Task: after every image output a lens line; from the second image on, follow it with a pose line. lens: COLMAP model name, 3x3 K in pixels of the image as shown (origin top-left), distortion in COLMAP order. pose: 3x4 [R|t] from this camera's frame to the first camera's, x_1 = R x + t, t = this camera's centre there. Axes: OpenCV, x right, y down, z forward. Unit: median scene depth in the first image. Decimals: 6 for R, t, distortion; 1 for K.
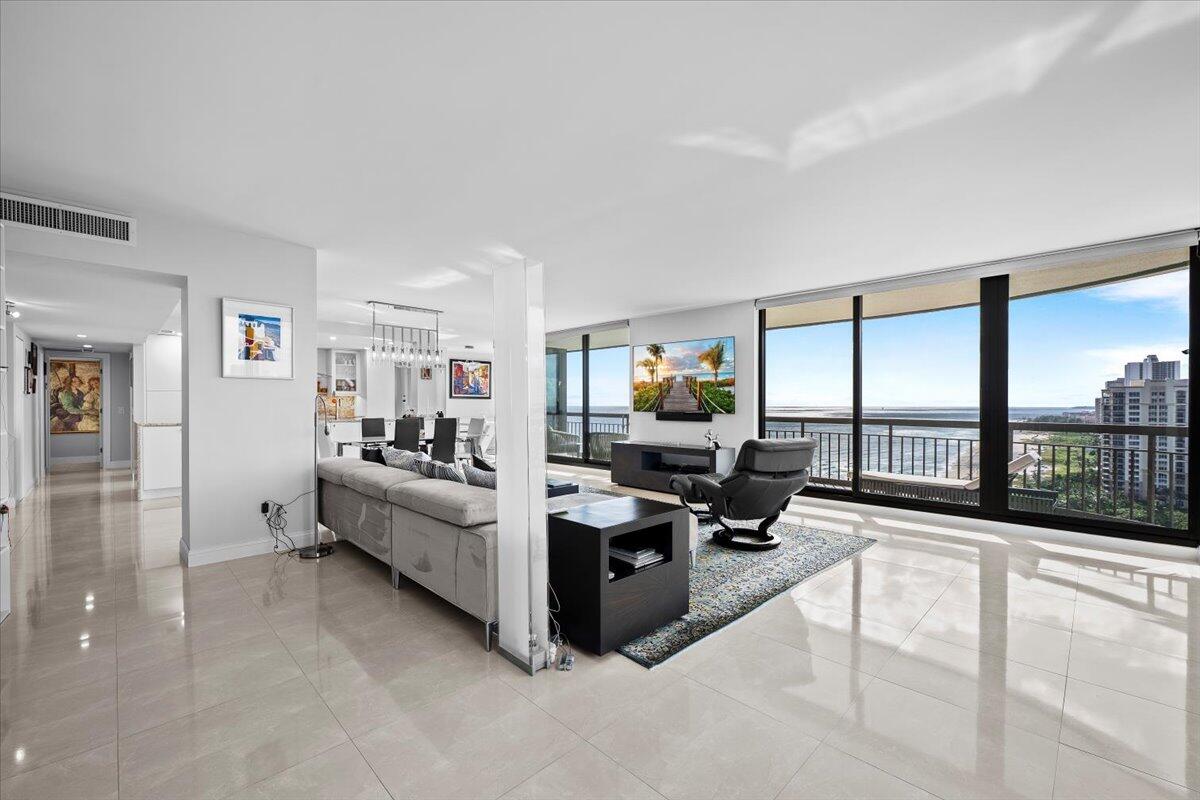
lens RADIAL K [[481.0, 0, 595.5], [0, 481.0, 404.5], [0, 0, 1]] dist [-0.003019, -0.000112]
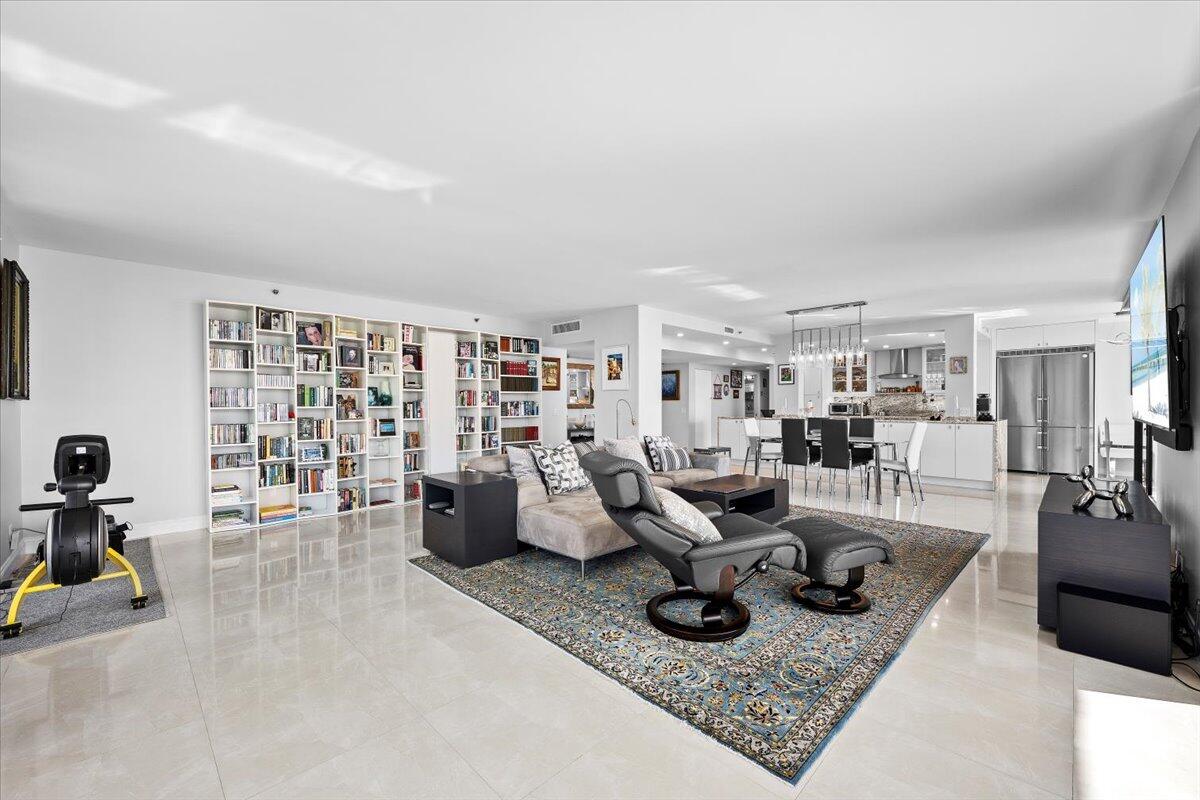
lens RADIAL K [[481.0, 0, 622.9], [0, 481.0, 399.8], [0, 0, 1]] dist [-0.003019, -0.000112]
pose [[0.048353, -0.012065, -0.998757, 1.067509], [-0.002550, 0.999922, -0.012202, 0.001477], [0.998827, 0.003137, 0.048318, 0.969581]]
